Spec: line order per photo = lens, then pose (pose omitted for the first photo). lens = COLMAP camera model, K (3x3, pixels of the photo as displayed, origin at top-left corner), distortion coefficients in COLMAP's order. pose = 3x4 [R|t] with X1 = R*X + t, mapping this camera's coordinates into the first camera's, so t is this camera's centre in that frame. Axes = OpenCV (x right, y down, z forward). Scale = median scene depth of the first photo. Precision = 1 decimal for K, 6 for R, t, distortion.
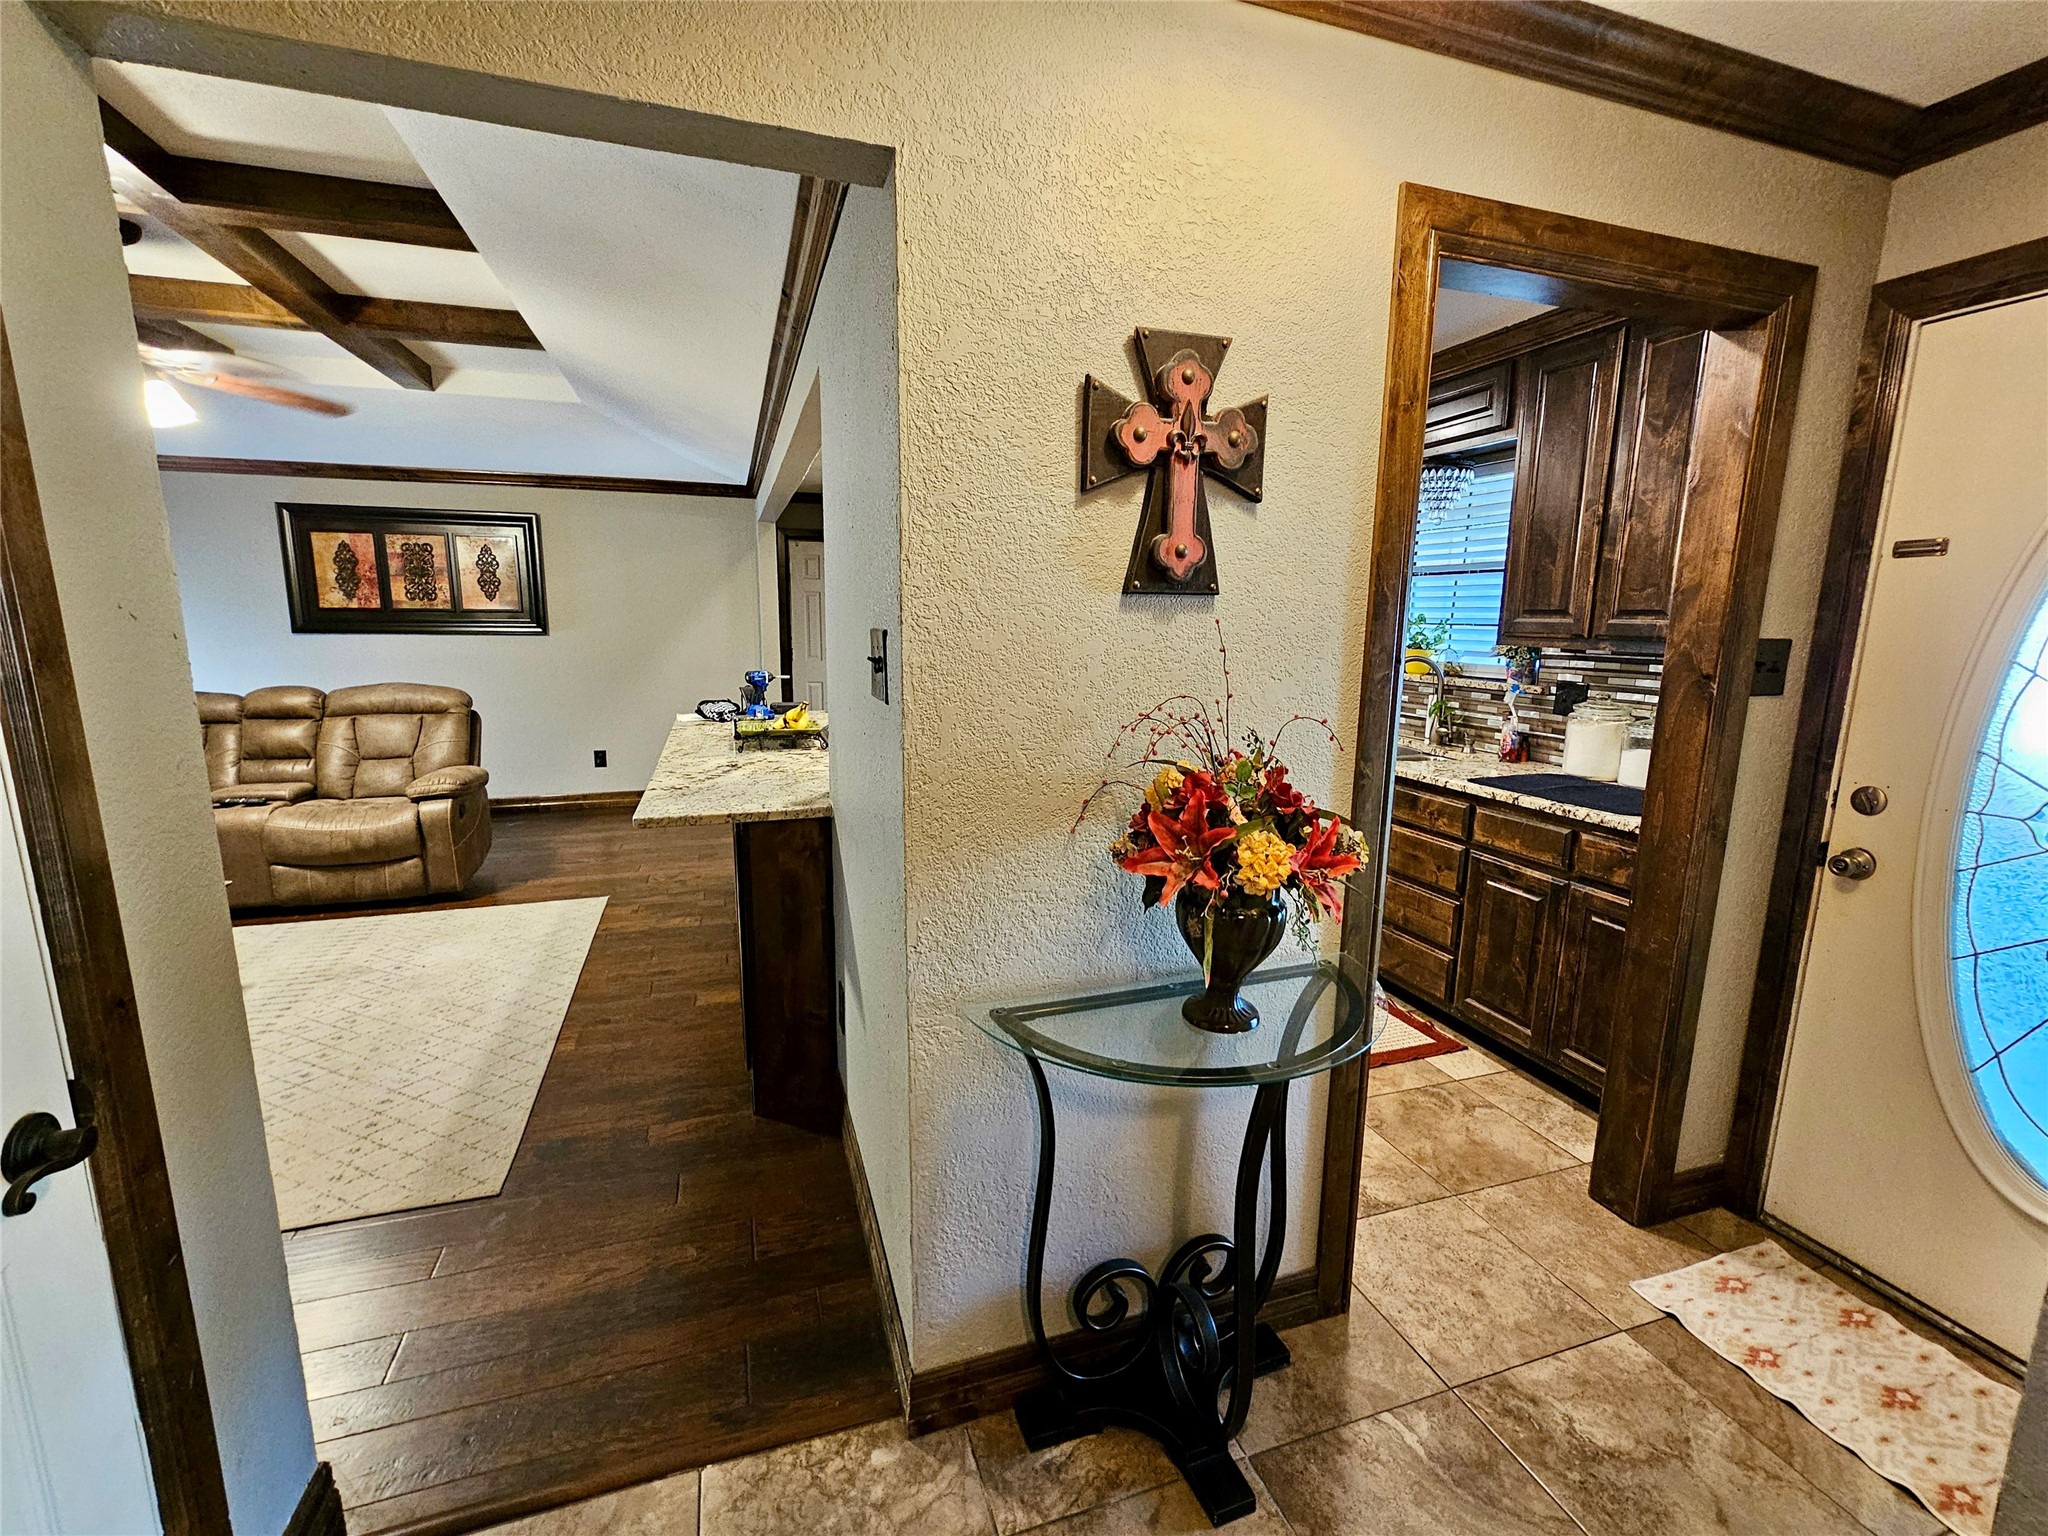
lens RADIAL K [[844.6, 0, 1013.3], [0, 844.6, 769.5], [0, 0, 1]] dist [-0.004656, 0.000301]
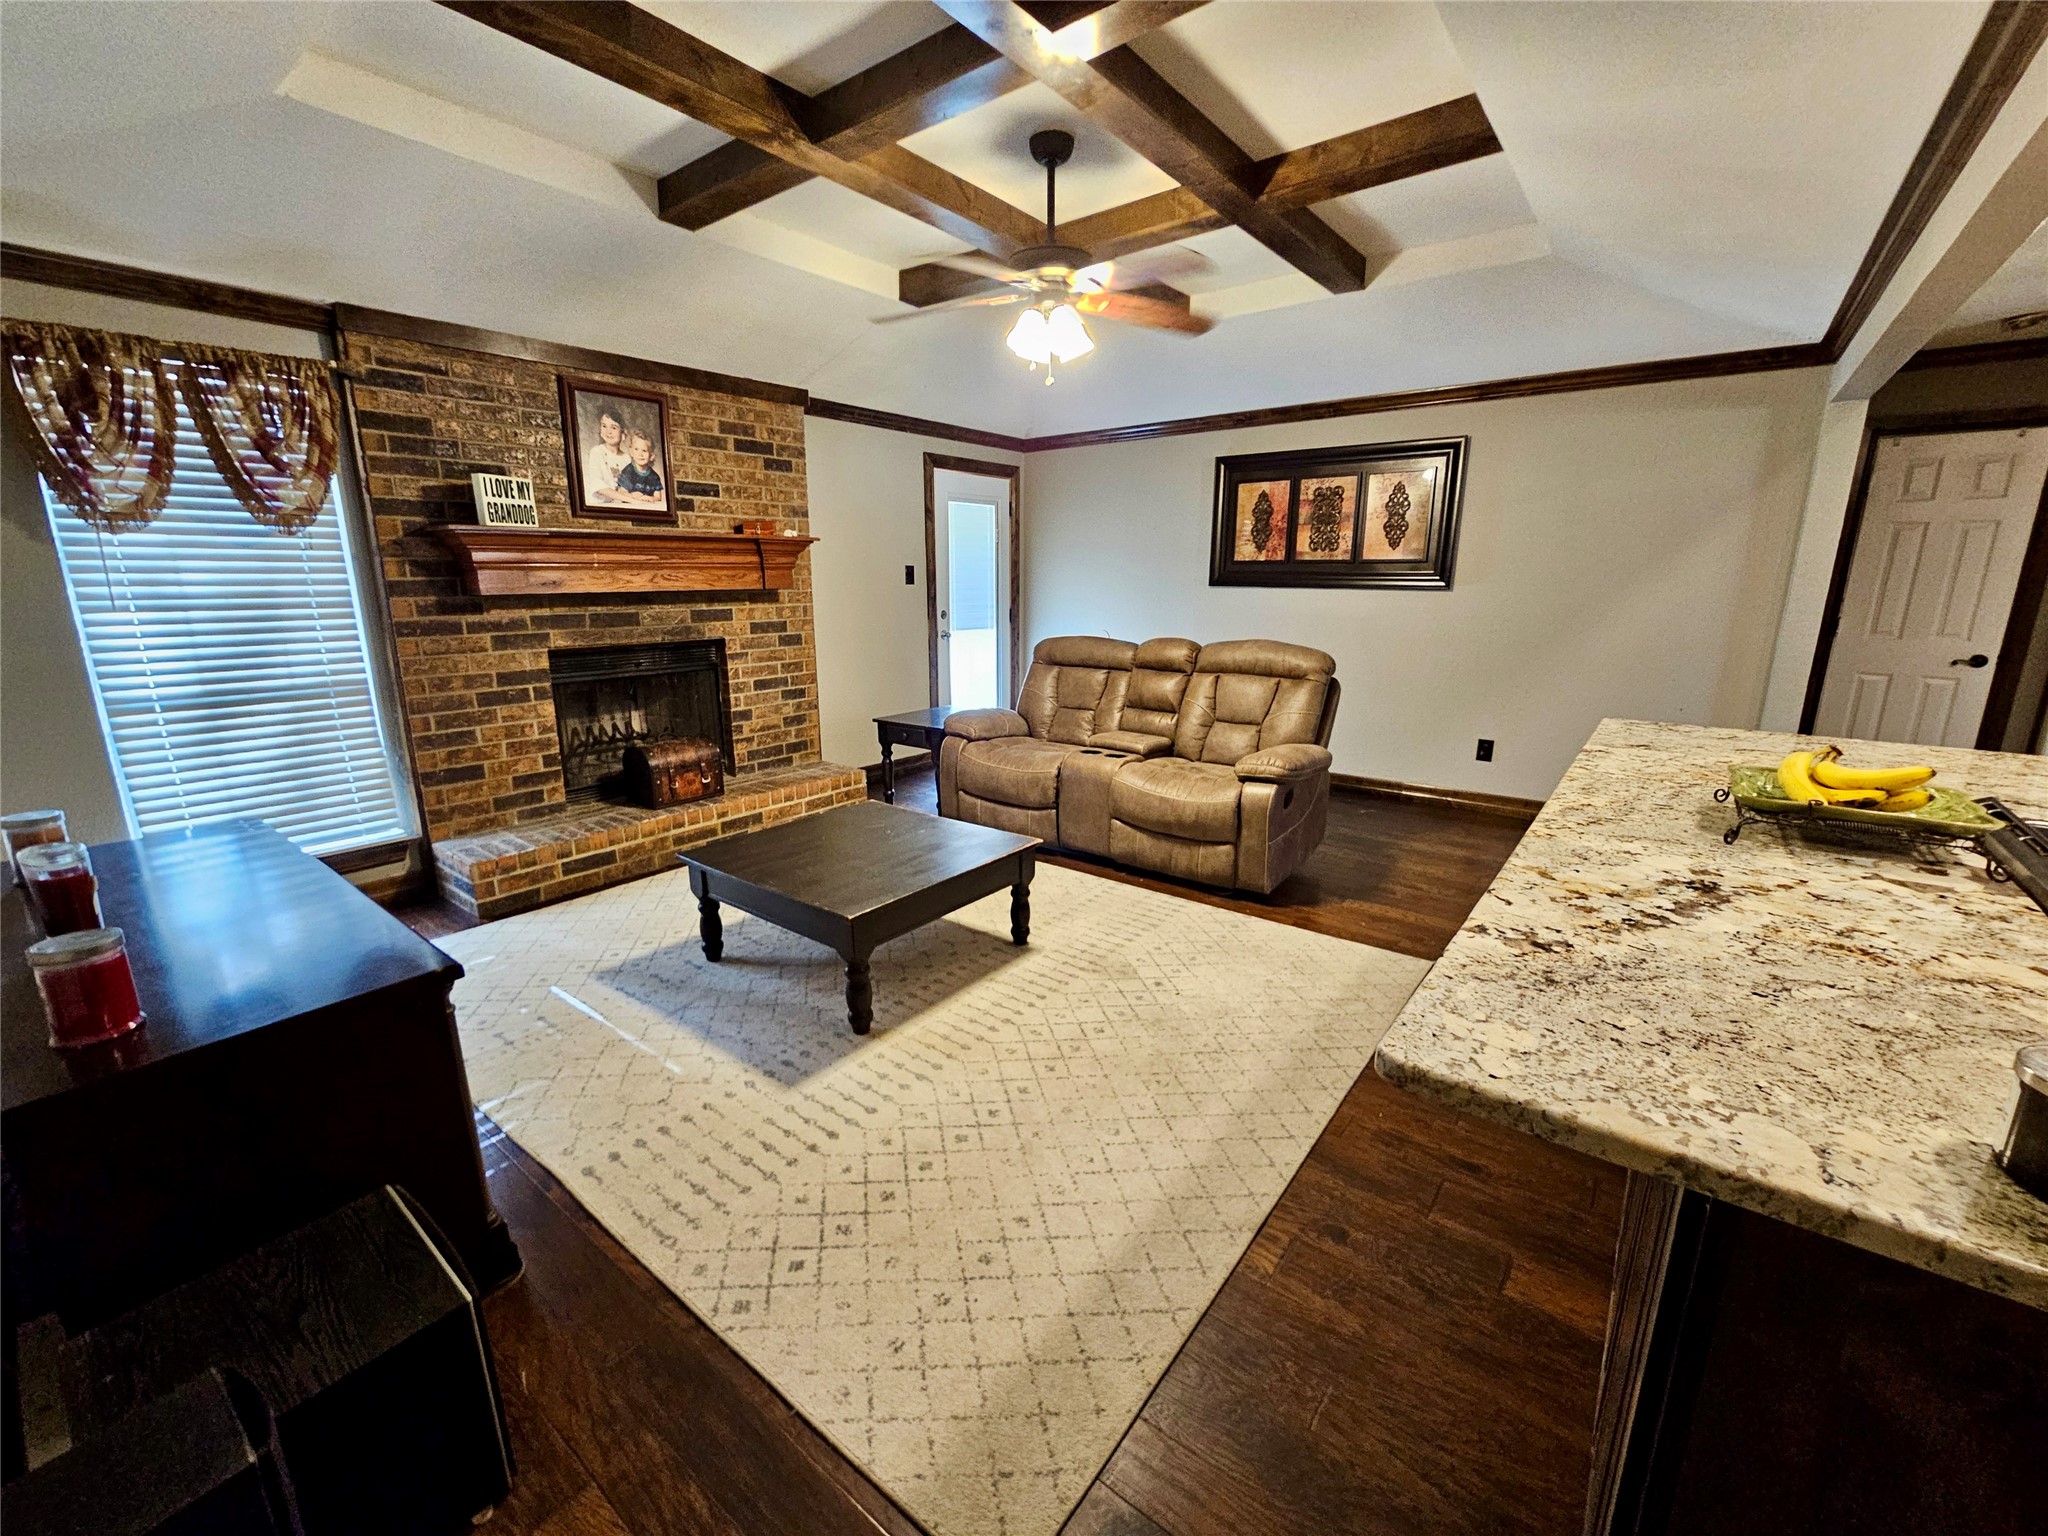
lens RADIAL K [[844.6, 0, 1016.9], [0, 844.6, 774.8], [0, 0, 1]] dist [-0.004656, 0.000301]
pose [[0.542153, 0.184428, -0.819791, -0.113303], [-0.142695, 0.981653, 0.126473, -0.039590], [0.828075, 0.048412, 0.558523, 0.293305]]
